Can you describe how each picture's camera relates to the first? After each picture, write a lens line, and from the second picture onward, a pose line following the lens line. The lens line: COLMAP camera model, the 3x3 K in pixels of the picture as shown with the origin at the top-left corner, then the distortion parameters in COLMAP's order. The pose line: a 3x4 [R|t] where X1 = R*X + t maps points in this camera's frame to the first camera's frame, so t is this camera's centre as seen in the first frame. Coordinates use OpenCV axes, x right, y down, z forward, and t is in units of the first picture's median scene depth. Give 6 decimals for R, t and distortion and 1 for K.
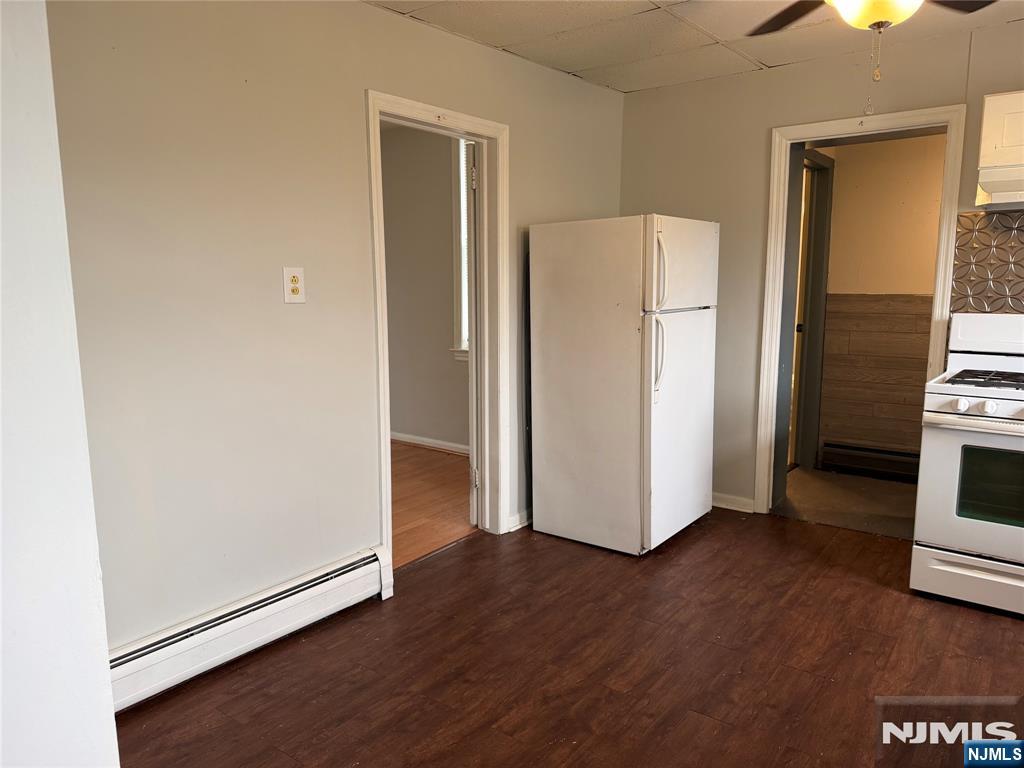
lens RADIAL K [[713.7, 0, 491.1], [0, 713.7, 380.0], [0, 0, 1]] dist [0.005820, -0.037505]
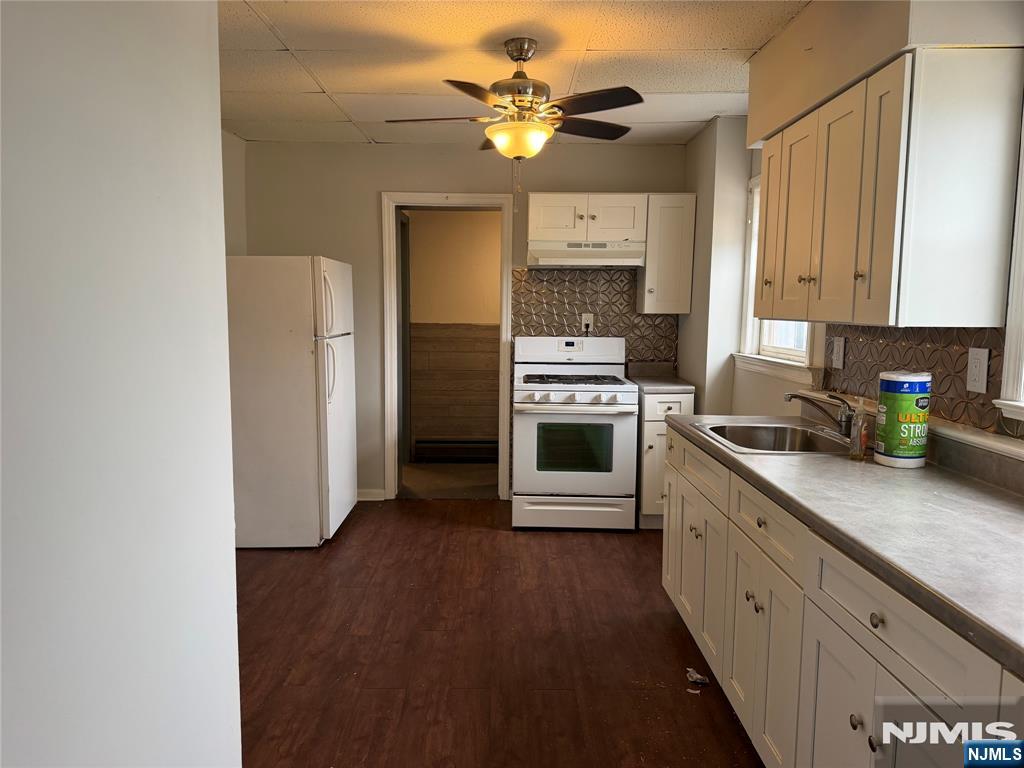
lens RADIAL K [[713.7, 0, 518.0], [0, 713.7, 375.6], [0, 0, 1]] dist [0.005820, -0.037505]
pose [[0.764234, -0.040467, 0.643669, -0.319742], [0.068767, 0.997453, -0.018939, 0.015161], [-0.641263, 0.058737, 0.765070, -0.132674]]
